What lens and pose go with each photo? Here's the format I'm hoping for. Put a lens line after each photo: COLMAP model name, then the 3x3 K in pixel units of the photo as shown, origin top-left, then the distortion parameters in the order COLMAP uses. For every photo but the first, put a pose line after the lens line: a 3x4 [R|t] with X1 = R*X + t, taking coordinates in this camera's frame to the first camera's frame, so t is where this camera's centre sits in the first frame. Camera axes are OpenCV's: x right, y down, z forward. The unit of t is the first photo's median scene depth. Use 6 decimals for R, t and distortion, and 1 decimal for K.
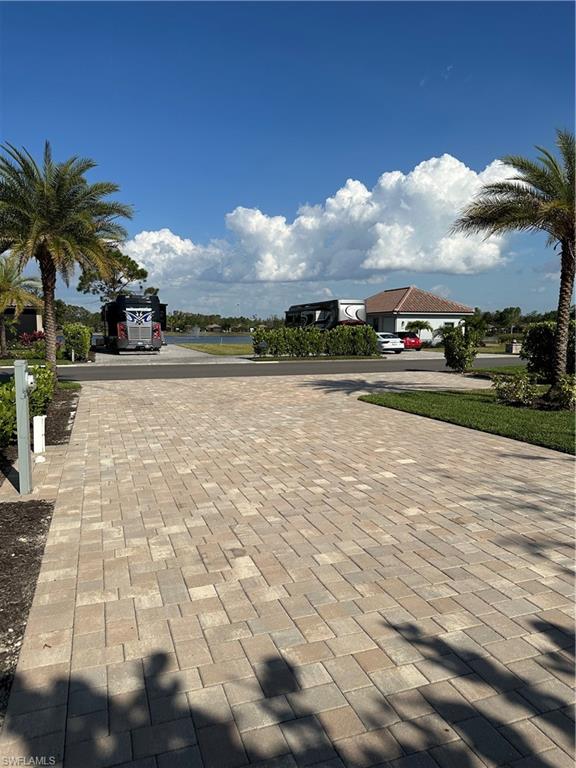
lens RADIAL K [[534.2, 0, 284.4], [0, 534.2, 391.0], [0, 0, 1]] dist [0.059171, -0.076731]
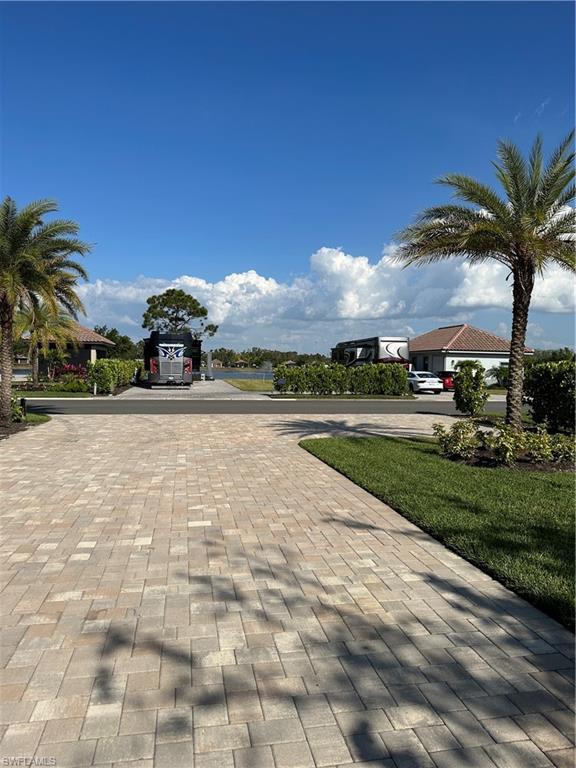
lens RADIAL K [[534.2, 0, 283.9], [0, 534.2, 377.0], [0, 0, 1]] dist [0.059171, -0.076731]
pose [[0.987843, 0.018245, -0.154378, 0.096753], [-0.032721, 0.995244, -0.091753, -0.004944], [0.151970, 0.095689, 0.983742, 0.034512]]
